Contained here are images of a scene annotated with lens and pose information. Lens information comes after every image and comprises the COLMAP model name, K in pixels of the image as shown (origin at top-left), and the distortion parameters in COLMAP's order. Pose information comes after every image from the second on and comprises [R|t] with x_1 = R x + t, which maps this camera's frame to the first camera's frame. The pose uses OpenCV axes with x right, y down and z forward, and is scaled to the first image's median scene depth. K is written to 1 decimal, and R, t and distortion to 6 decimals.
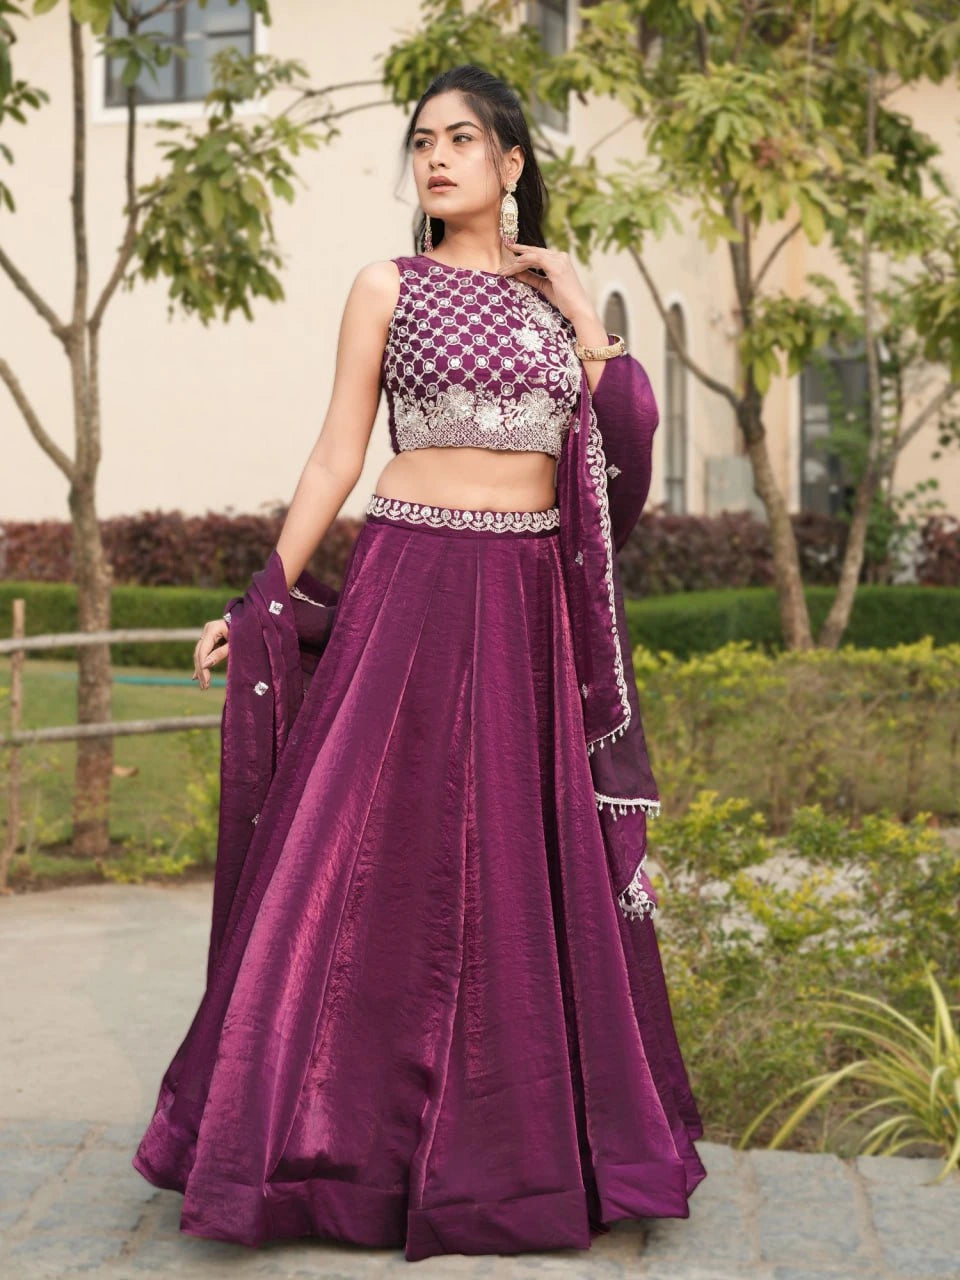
lens RADIAL K [[1657.2, 0, 480.0], [0, 1657.2, 640.0], [0, 0, 1]] dist [-0.006098, -0.100769]
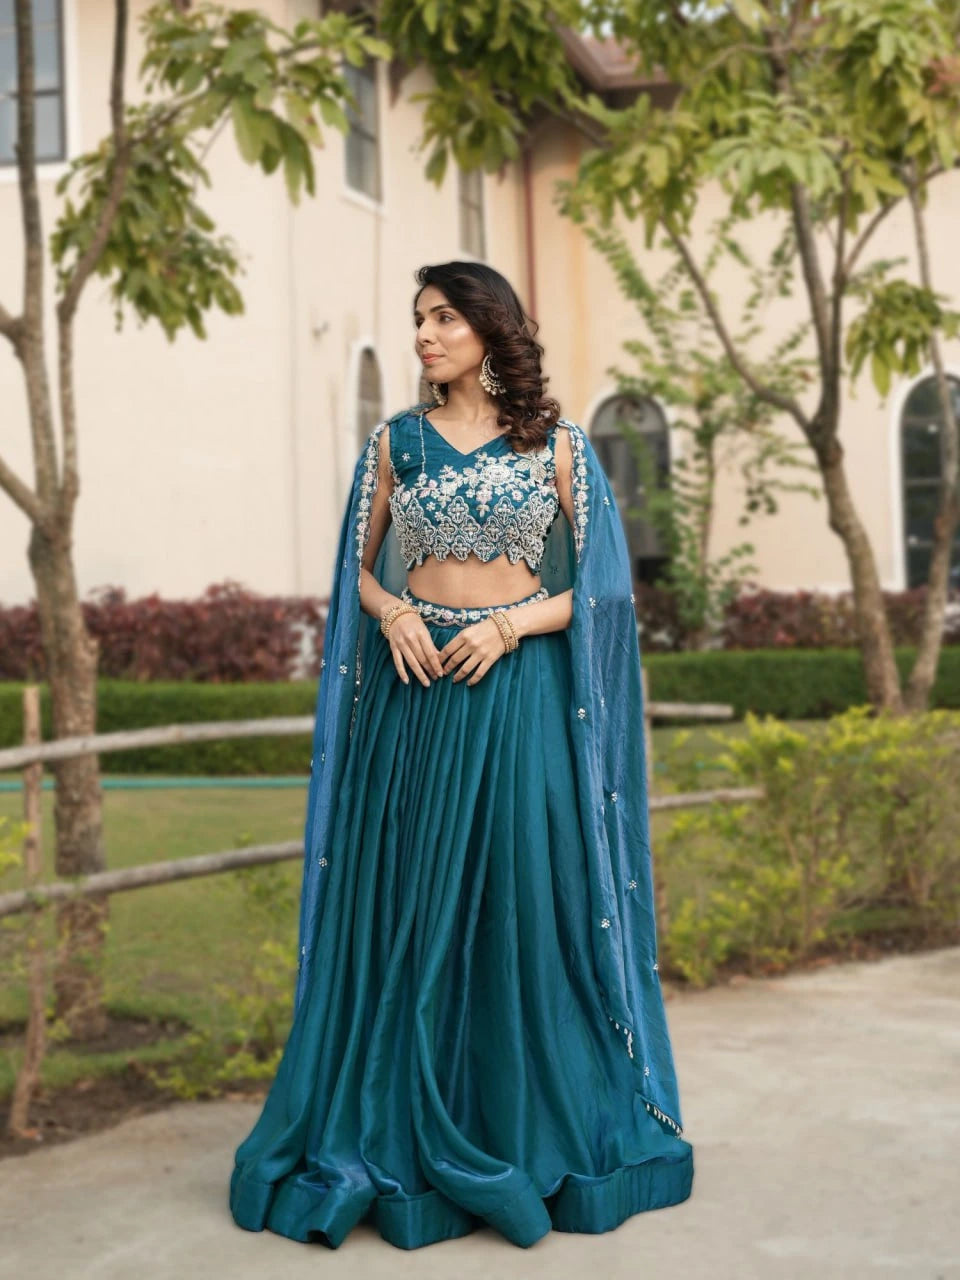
lens RADIAL K [[1657.2, 0, 480.0], [0, 1657.2, 640.0], [0, 0, 1]] dist [-0.006098, -0.100769]
pose [[0.991473, -0.042187, 0.123295, -0.129968], [0.048206, 0.997766, -0.046248, -0.002291], [-0.121068, 0.051797, 0.991292, 0.228681]]
